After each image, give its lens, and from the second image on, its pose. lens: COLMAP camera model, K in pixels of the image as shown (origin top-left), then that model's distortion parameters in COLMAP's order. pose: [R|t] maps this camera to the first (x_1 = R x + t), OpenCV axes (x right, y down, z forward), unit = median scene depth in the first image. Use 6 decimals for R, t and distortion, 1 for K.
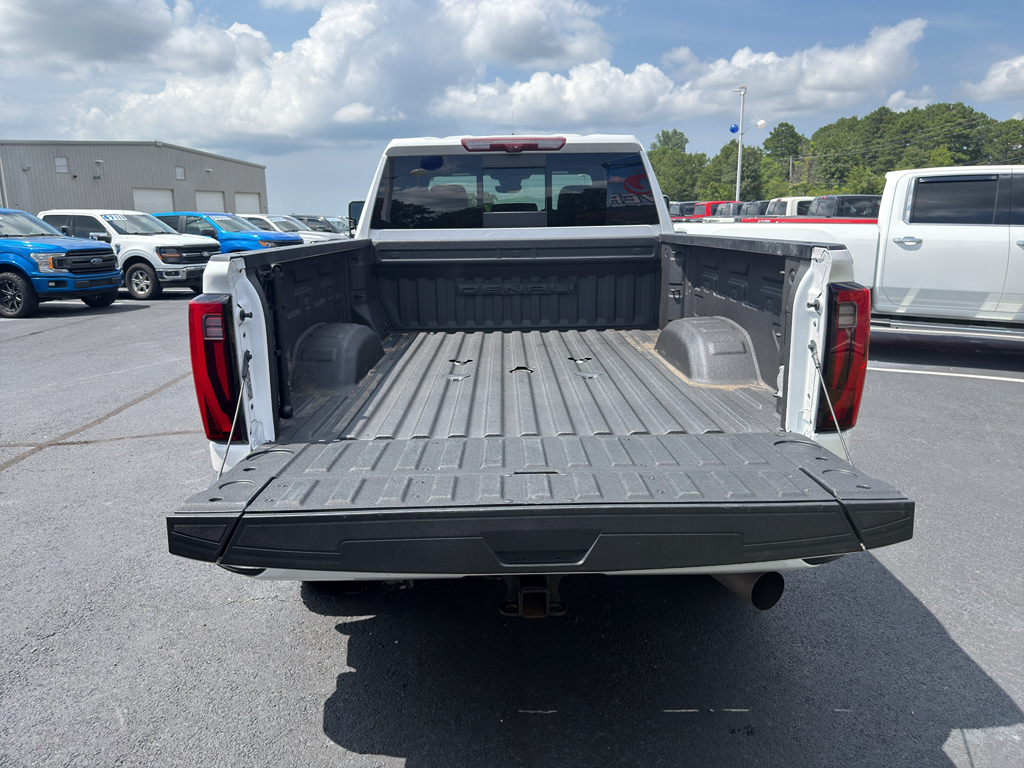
lens RADIAL K [[727.5, 0, 519.4], [0, 727.5, 375.2], [0, 0, 1]] dist [0.022088, -0.030082]
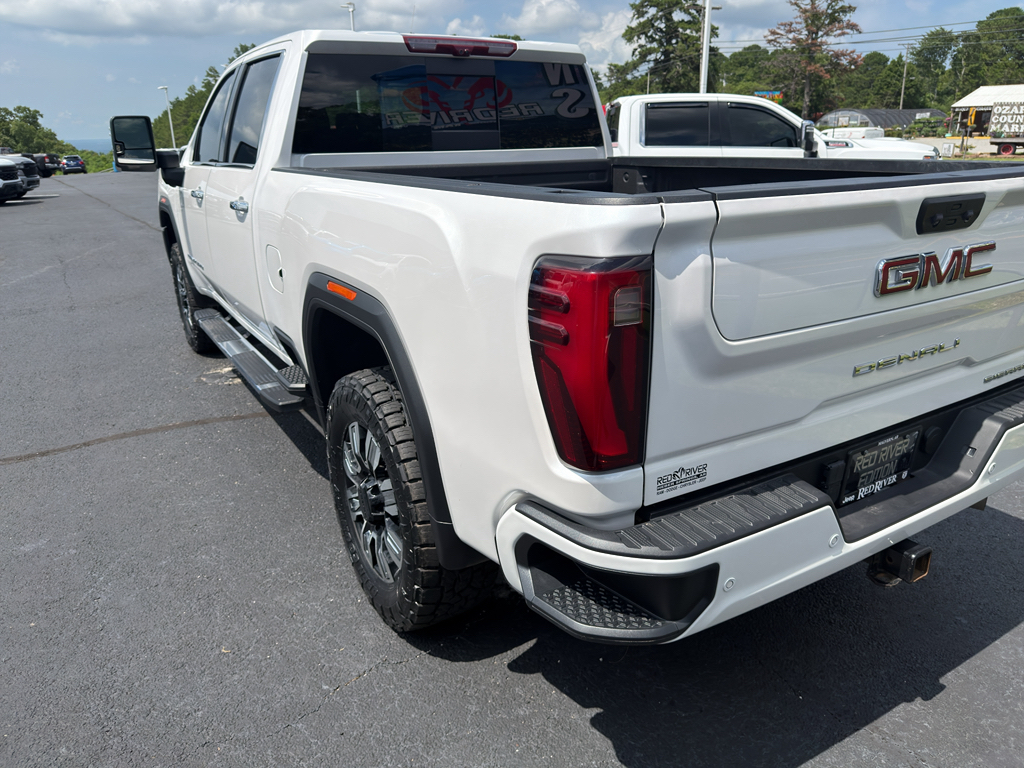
lens RADIAL K [[727.5, 0, 513.4], [0, 727.5, 372.9], [0, 0, 1]] dist [0.022088, -0.030082]
pose [[0.863342, -0.150906, 0.481527, -0.408235], [0.104607, 0.987030, 0.121773, -0.046247], [-0.493658, -0.054760, 0.867930, 0.232509]]
